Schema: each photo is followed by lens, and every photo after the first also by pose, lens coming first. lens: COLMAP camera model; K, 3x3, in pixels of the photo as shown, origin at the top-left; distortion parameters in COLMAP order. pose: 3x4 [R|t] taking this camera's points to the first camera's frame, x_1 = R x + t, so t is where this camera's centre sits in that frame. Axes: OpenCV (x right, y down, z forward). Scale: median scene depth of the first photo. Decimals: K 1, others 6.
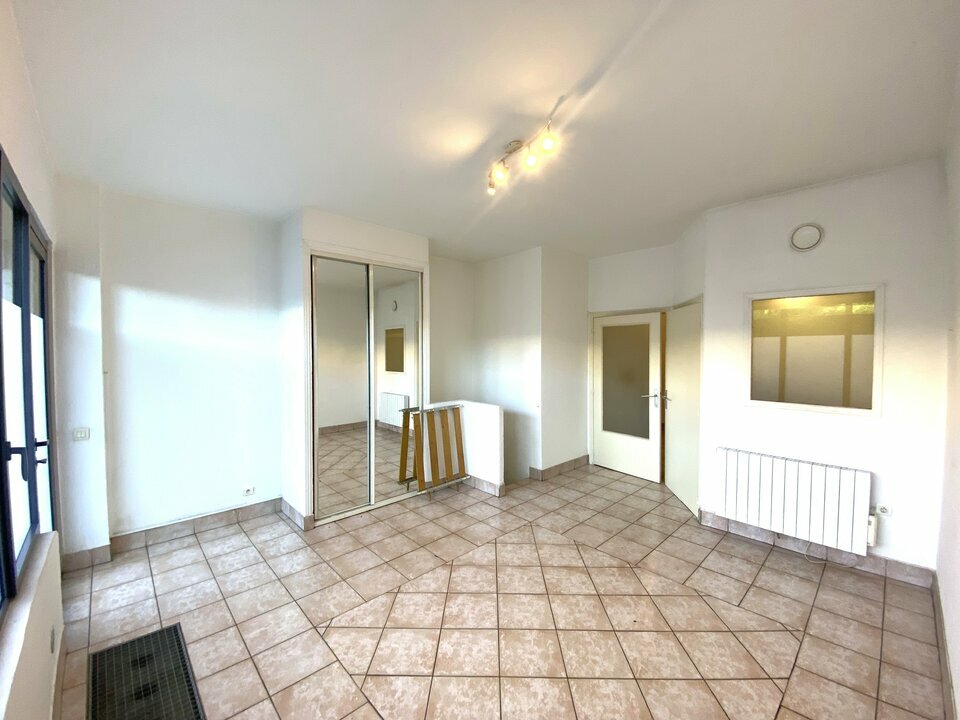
lens RADIAL K [[396.0, 0, 480.0], [0, 396.0, 360.0], [0, 0, 1]] dist [0.012940, -0.014800]
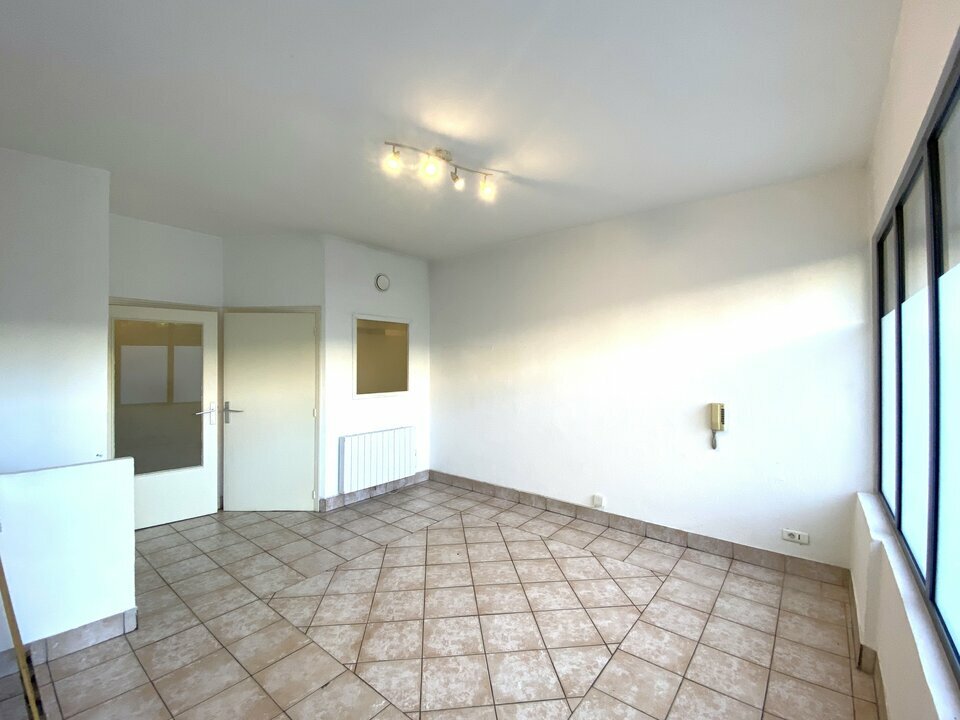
lens RADIAL K [[421.4, 0, 480.0], [0, 421.4, 360.0], [0, 0, 1]] dist [0.024880, -0.018942]
pose [[-0.142363, 0.003316, 0.989809, -0.853822], [0.029979, 0.999550, 0.000963, -0.001903], [-0.989360, 0.029811, -0.142398, 0.904008]]
